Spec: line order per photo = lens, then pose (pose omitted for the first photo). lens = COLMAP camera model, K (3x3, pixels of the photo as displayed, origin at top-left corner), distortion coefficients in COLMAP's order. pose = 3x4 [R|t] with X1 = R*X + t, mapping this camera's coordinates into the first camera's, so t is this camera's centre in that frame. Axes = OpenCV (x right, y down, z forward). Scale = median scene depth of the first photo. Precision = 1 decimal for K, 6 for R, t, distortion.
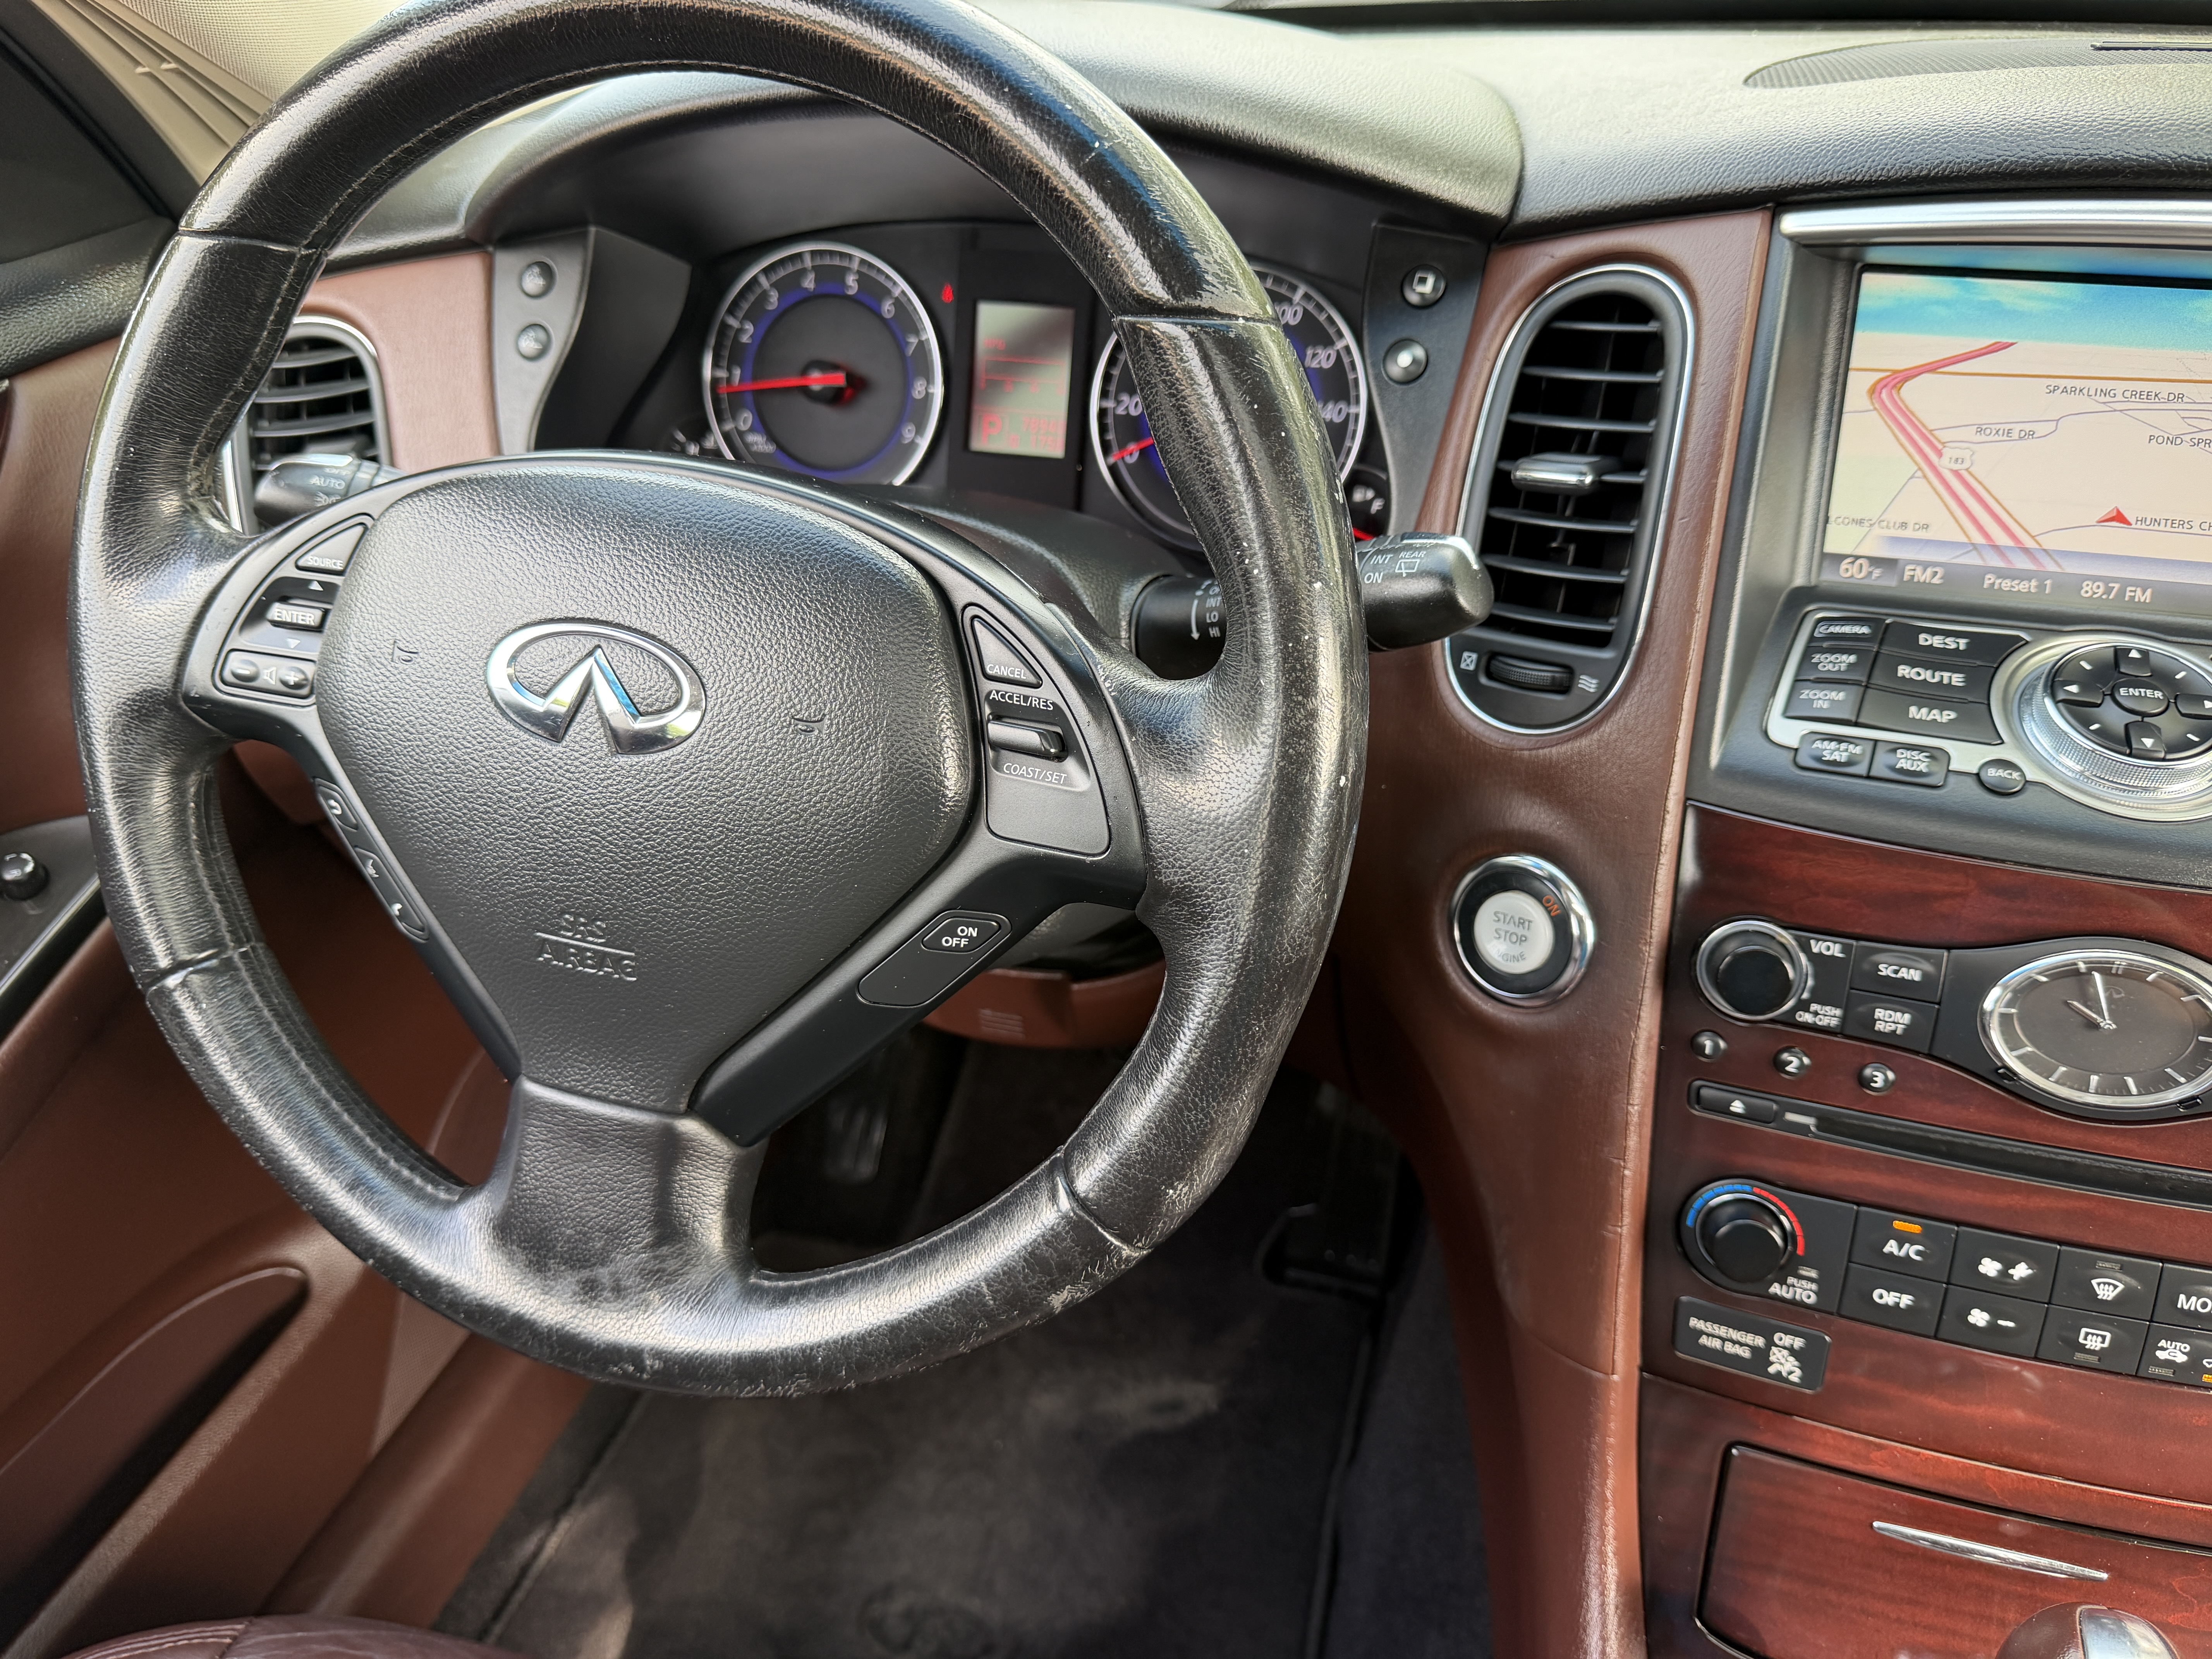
lens RADIAL K [[1630.4, 0, 1134.0], [0, 1630.4, 824.2], [0, 0, 1]] dist [-0.001908, -0.010477]
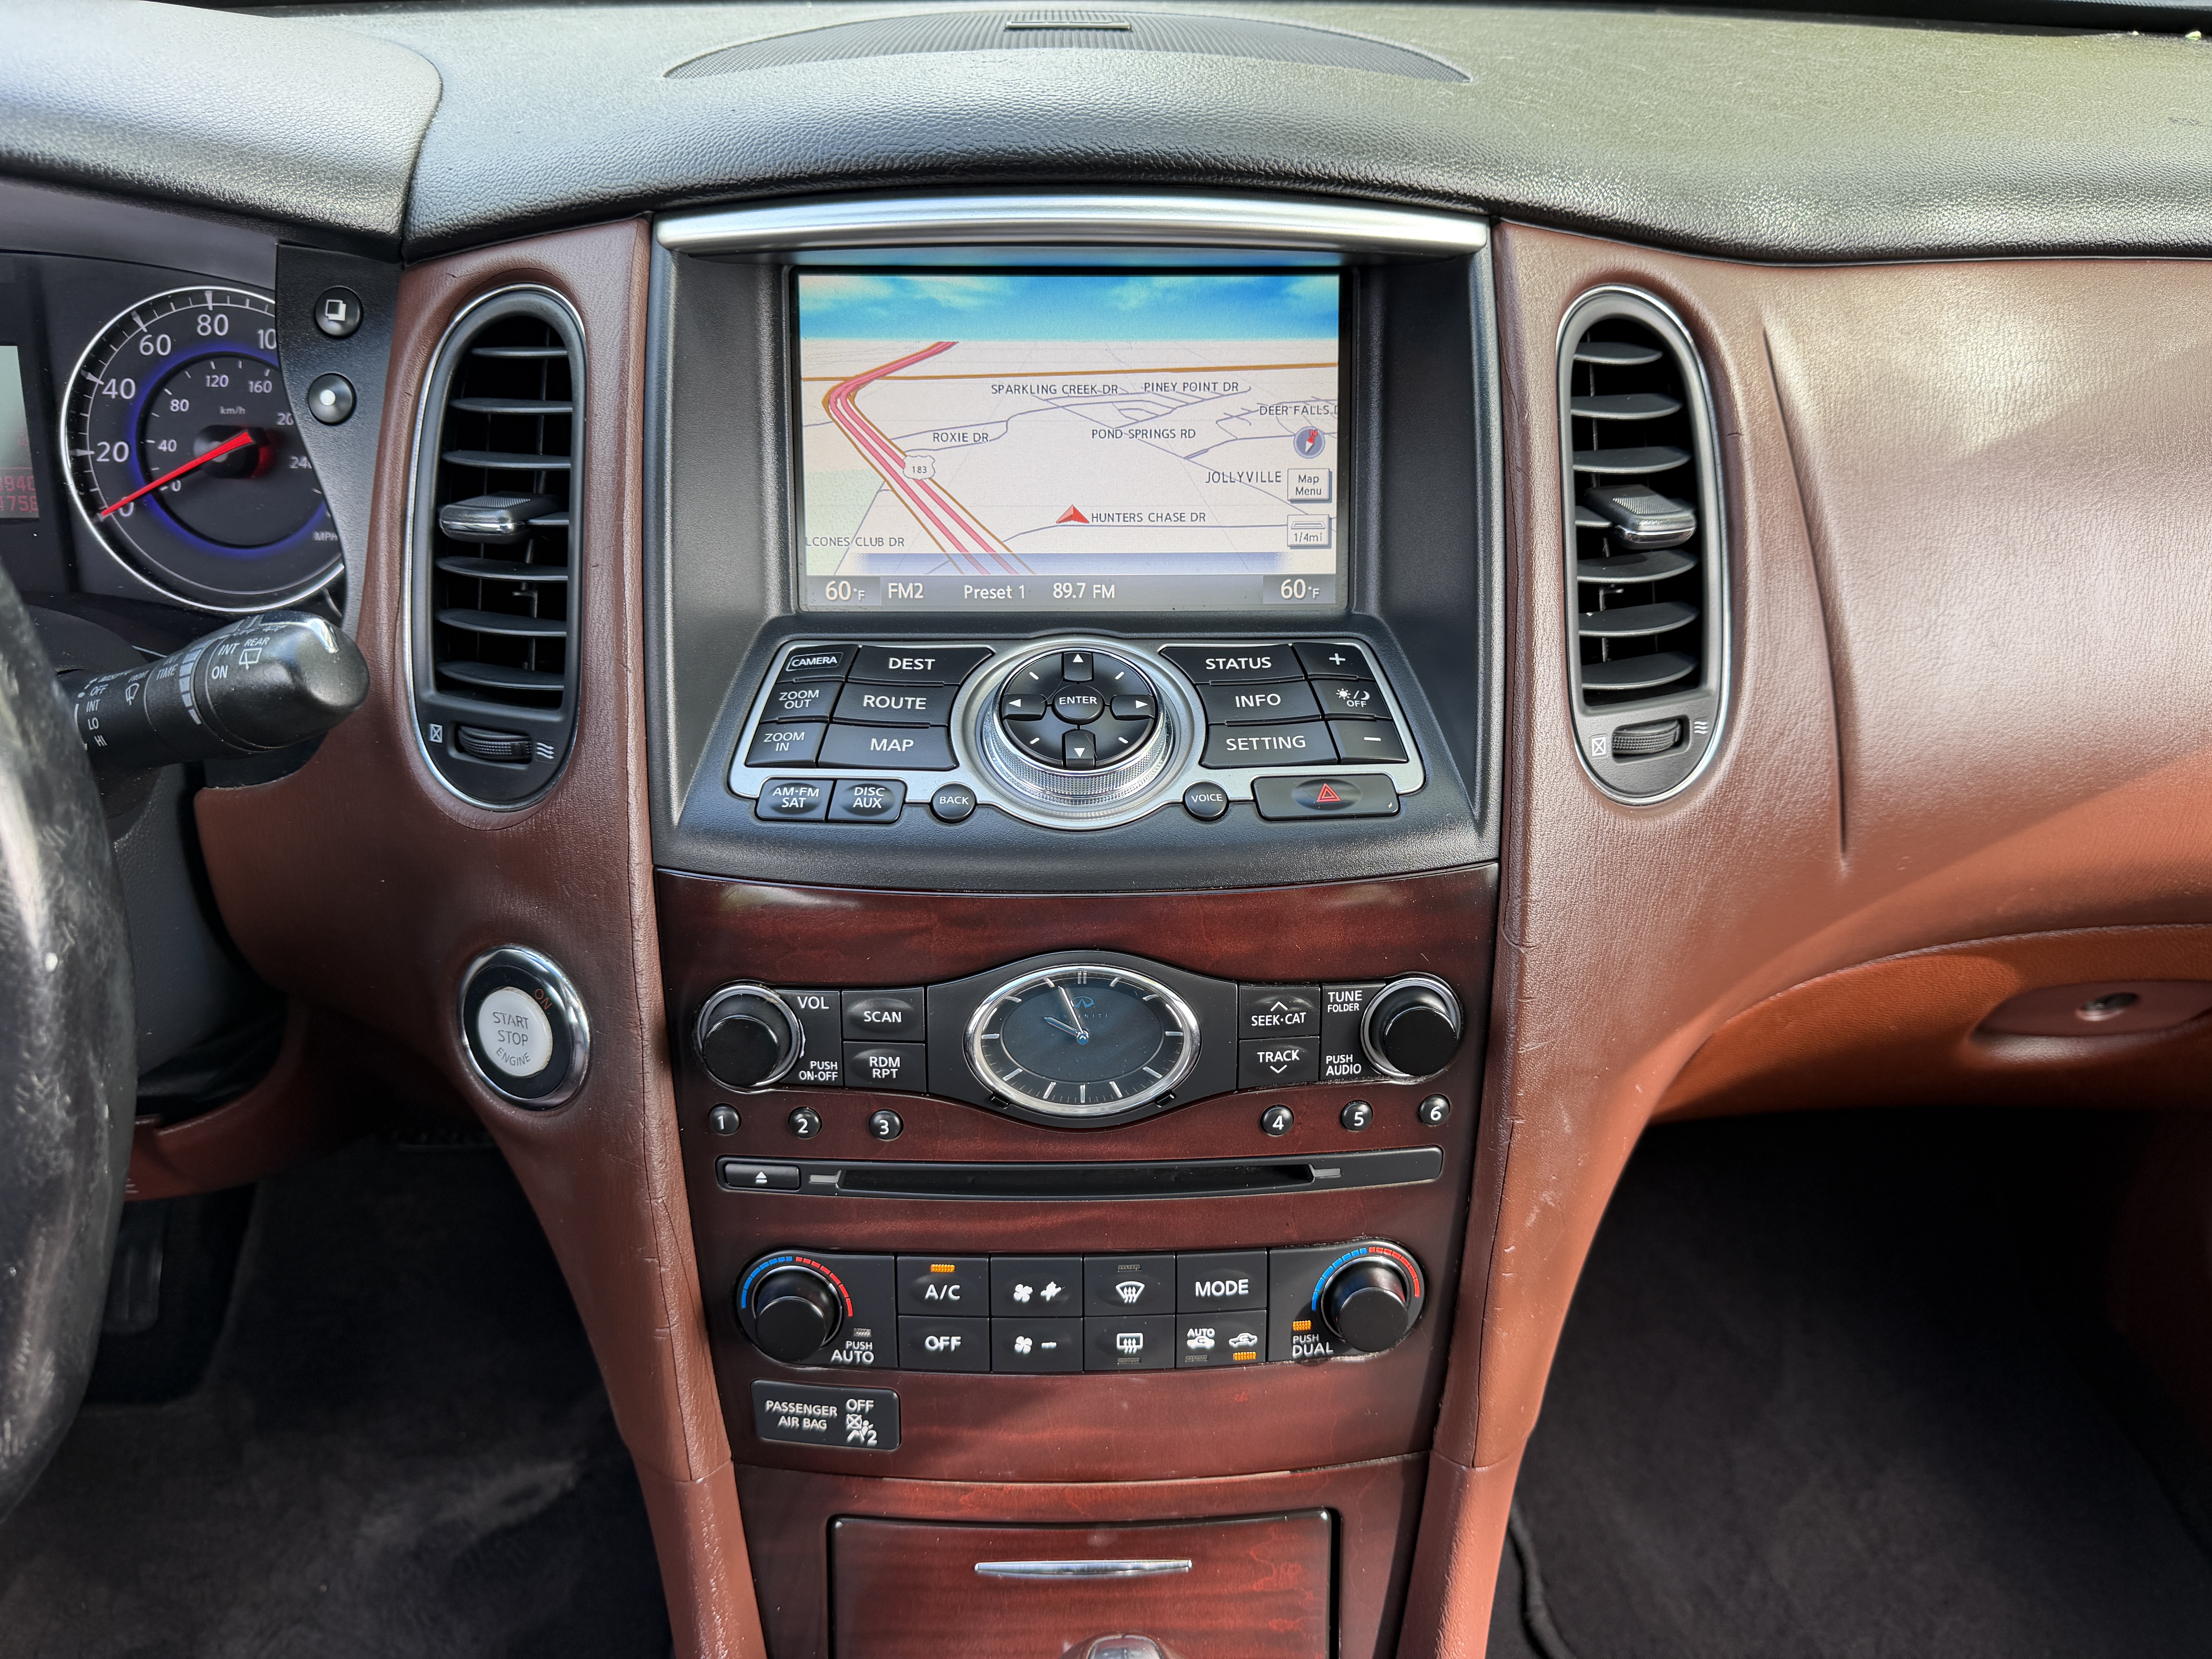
lens RADIAL K [[1582.7, 0, 1106.0], [0, 1582.7, 829.5], [0, 0, 1]] dist [0.122501, -0.202447]
pose [[0.951589, -0.148188, 0.269292, 0.335652], [0.139852, 0.988910, 0.049993, -0.044660], [-0.273714, -0.009911, 0.961760, 0.054217]]
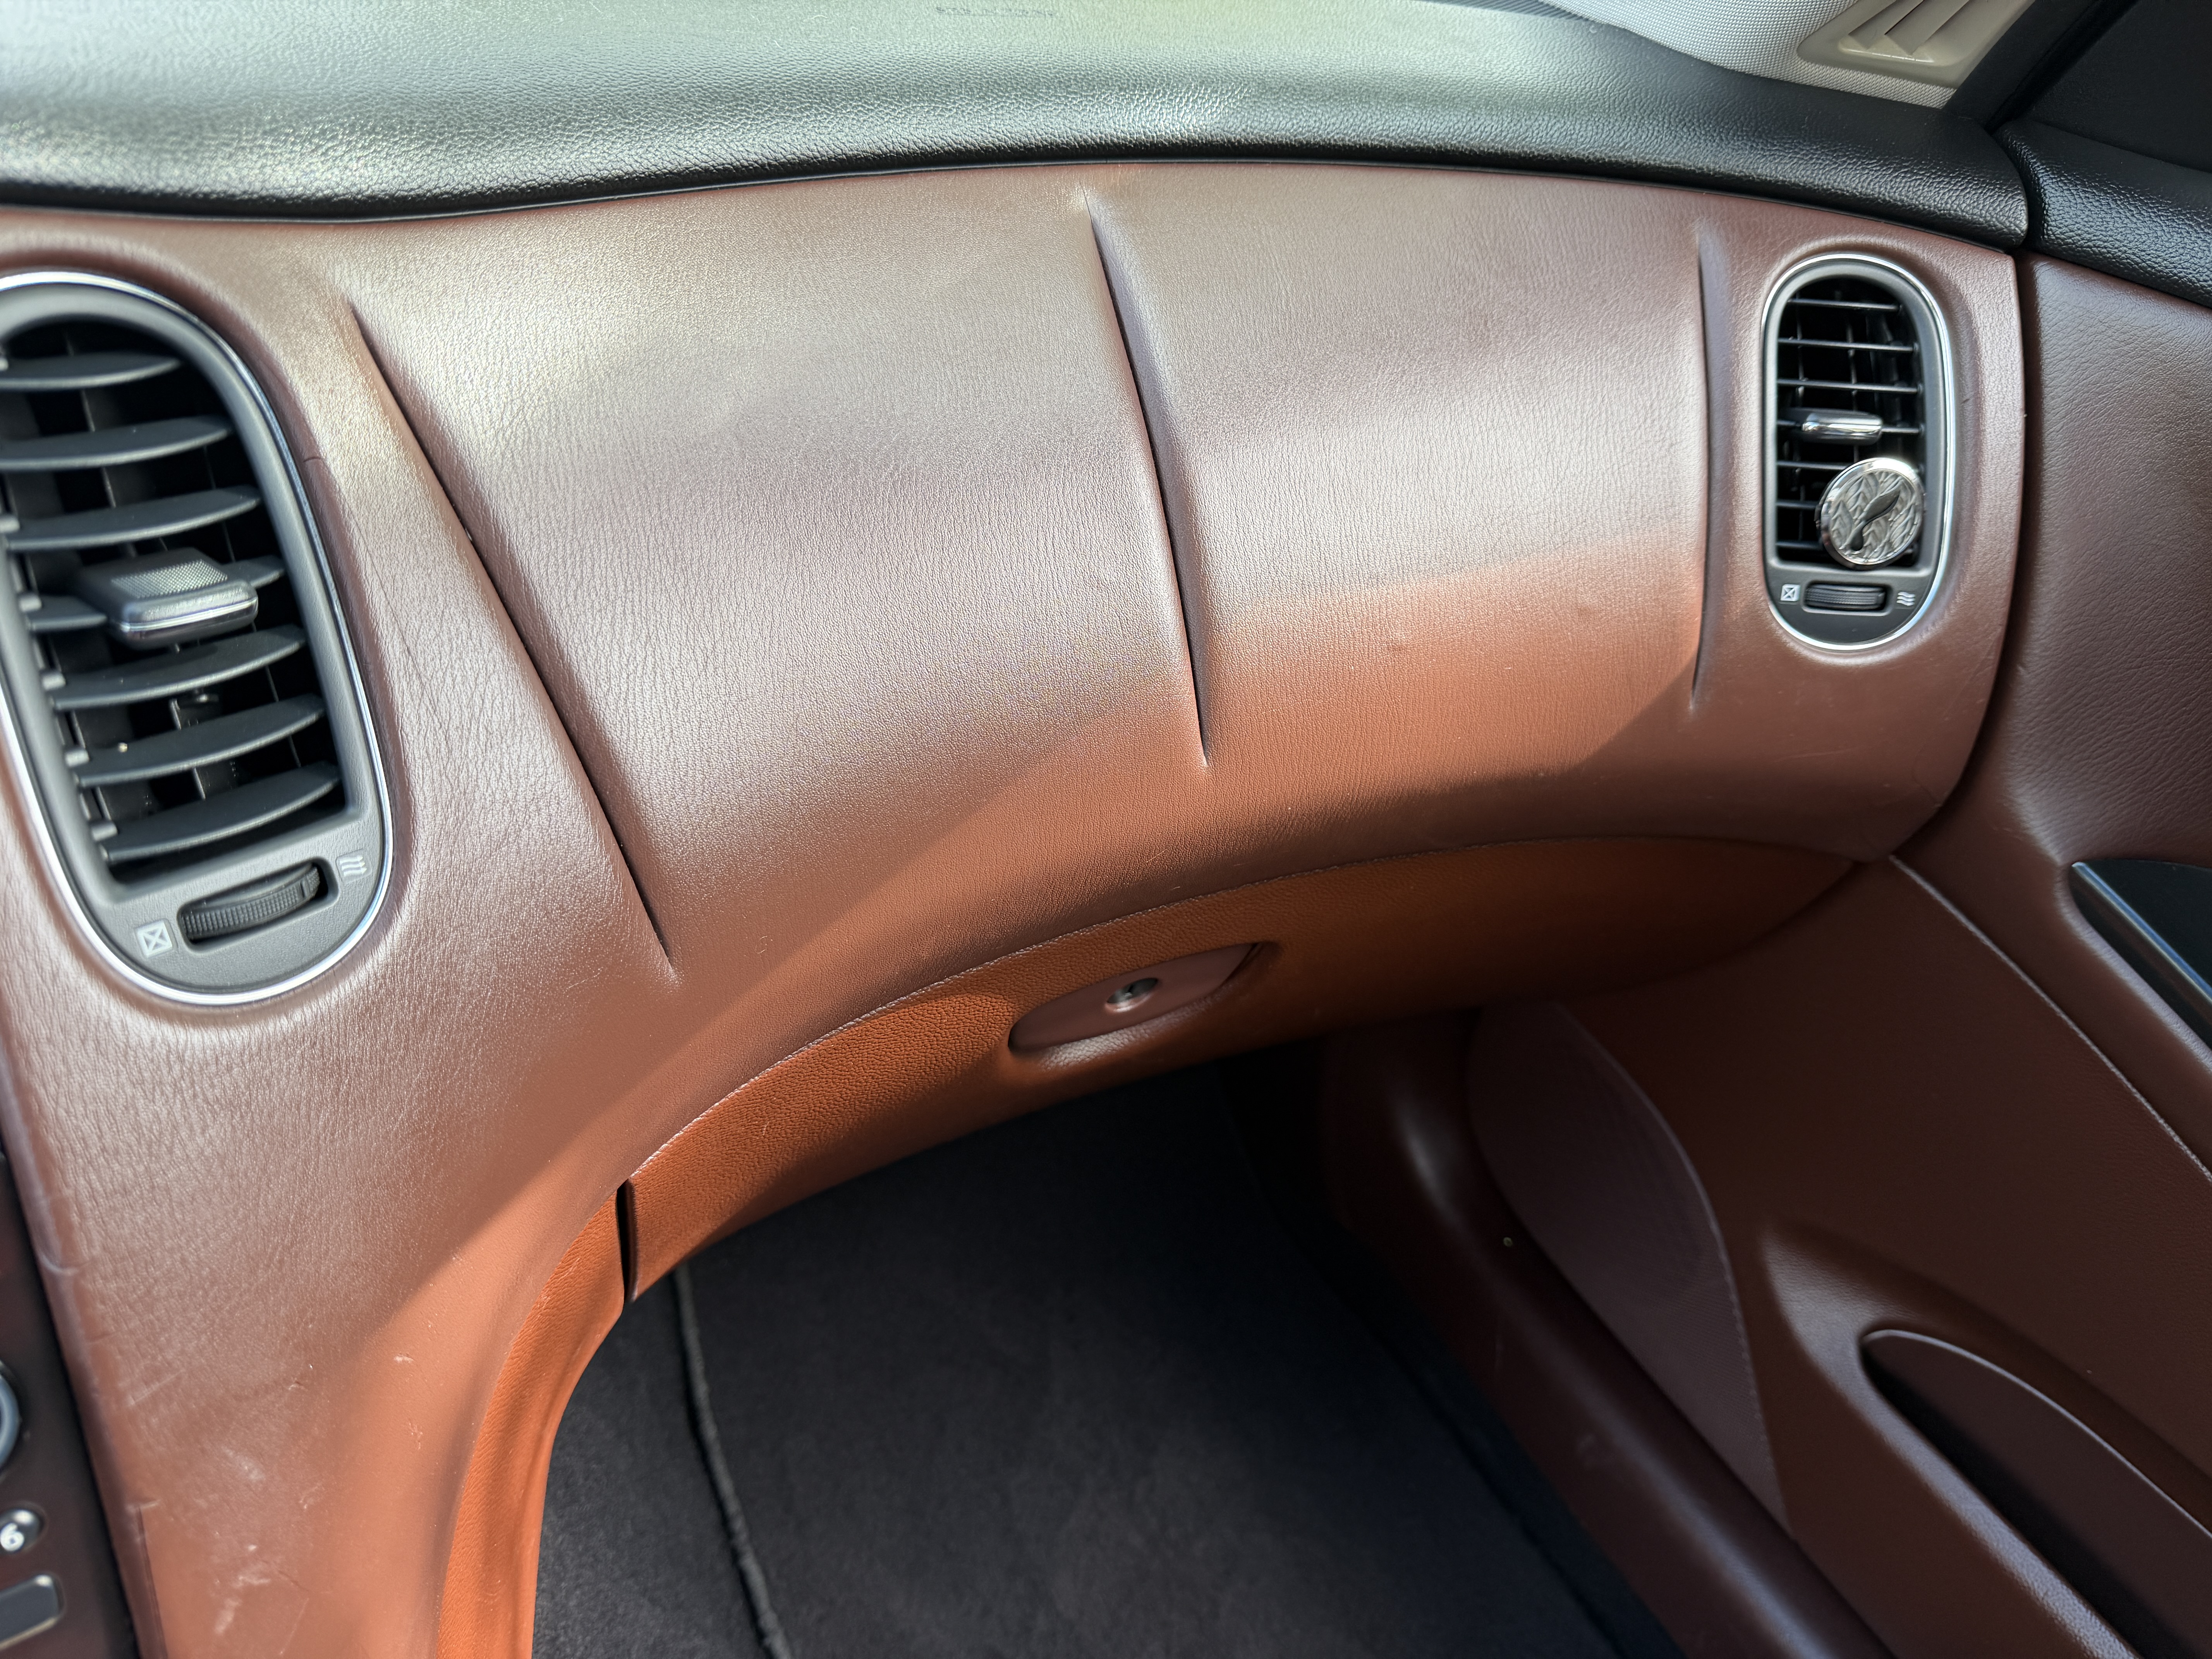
lens RADIAL K [[1610.2, 0, 1106.0], [0, 1610.2, 829.5], [0, 0, 1]] dist [0.002901, -0.125929]
pose [[0.736327, -0.346085, 0.581418, 0.786145], [0.326051, 0.934429, 0.143291, -0.014405], [-0.592885, 0.084063, 0.800887, 0.133820]]
